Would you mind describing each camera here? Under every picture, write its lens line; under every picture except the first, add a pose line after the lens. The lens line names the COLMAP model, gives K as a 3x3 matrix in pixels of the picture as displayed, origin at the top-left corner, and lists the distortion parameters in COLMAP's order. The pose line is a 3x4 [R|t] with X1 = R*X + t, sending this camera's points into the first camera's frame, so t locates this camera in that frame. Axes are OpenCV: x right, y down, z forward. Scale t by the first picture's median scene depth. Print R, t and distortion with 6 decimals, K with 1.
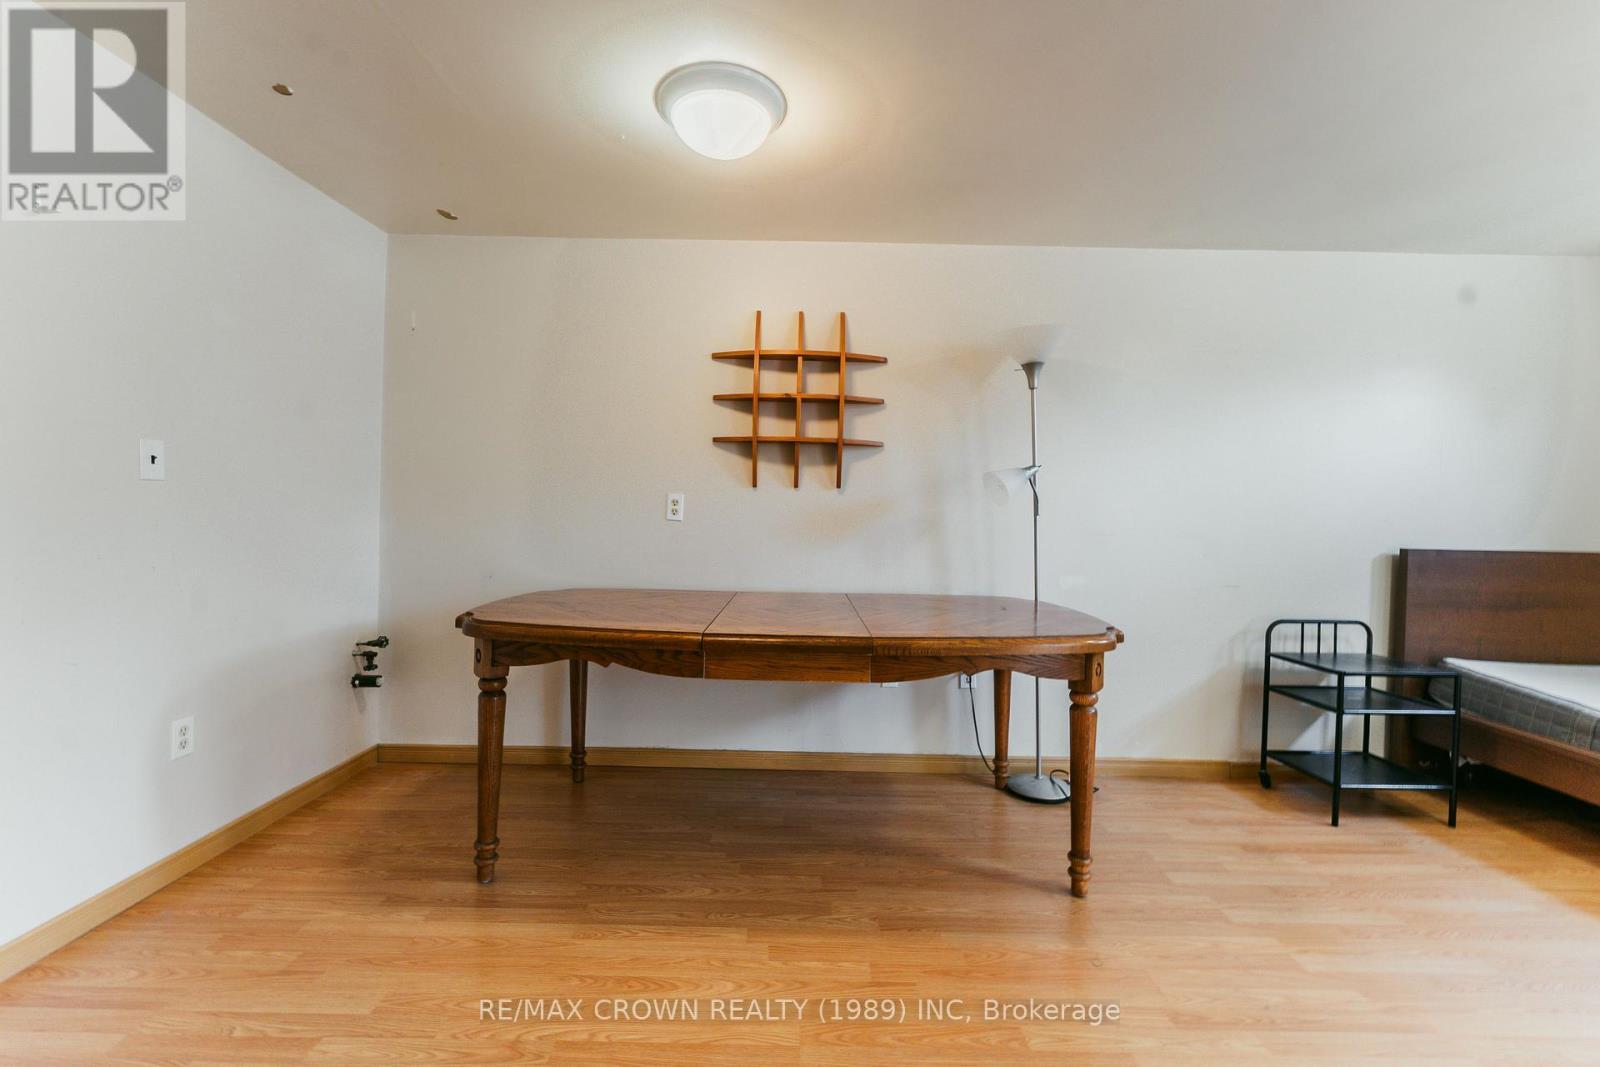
lens RADIAL K [[667.0, 0, 800.0], [0, 667.0, 533.5], [0, 0, 1]] dist [-0.000869, -0.000507]
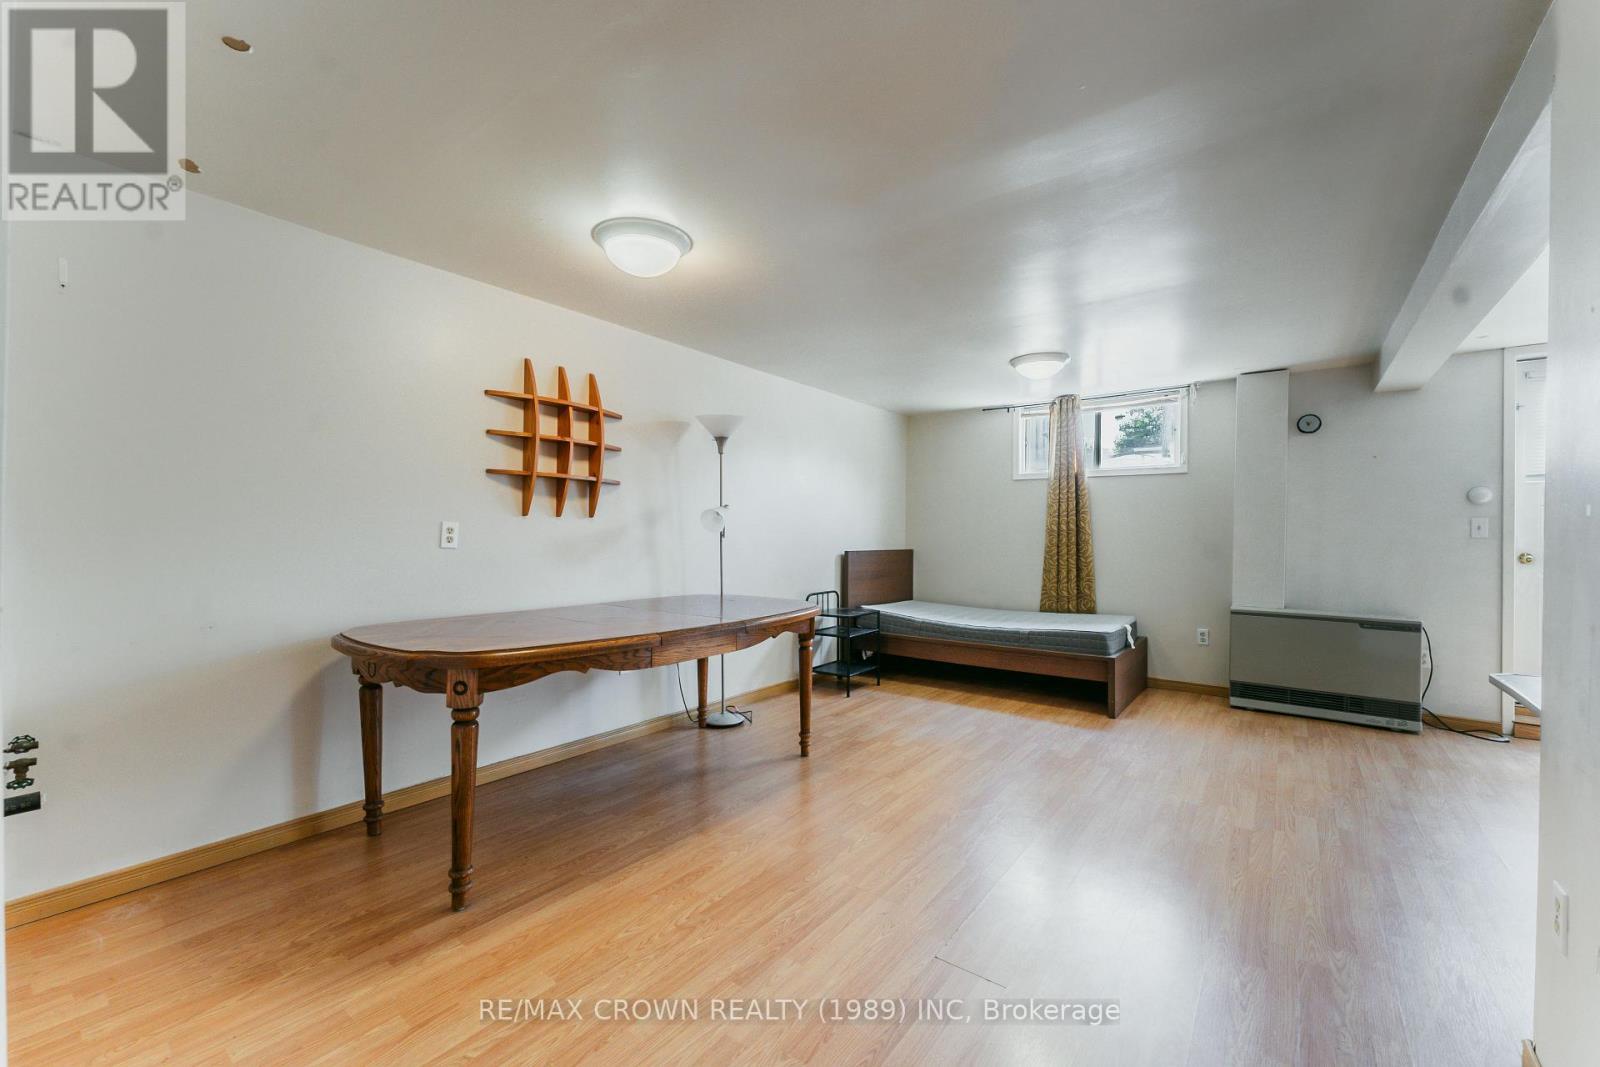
lens RADIAL K [[667.0, 0, 800.0], [0, 667.0, 533.5], [0, 0, 1]] dist [-0.000869, -0.000507]
pose [[0.590457, -0.013950, 0.806949, -0.724028], [0.023225, 0.999730, 0.000289, -0.031458], [-0.806735, 0.018571, 0.590622, -0.026500]]
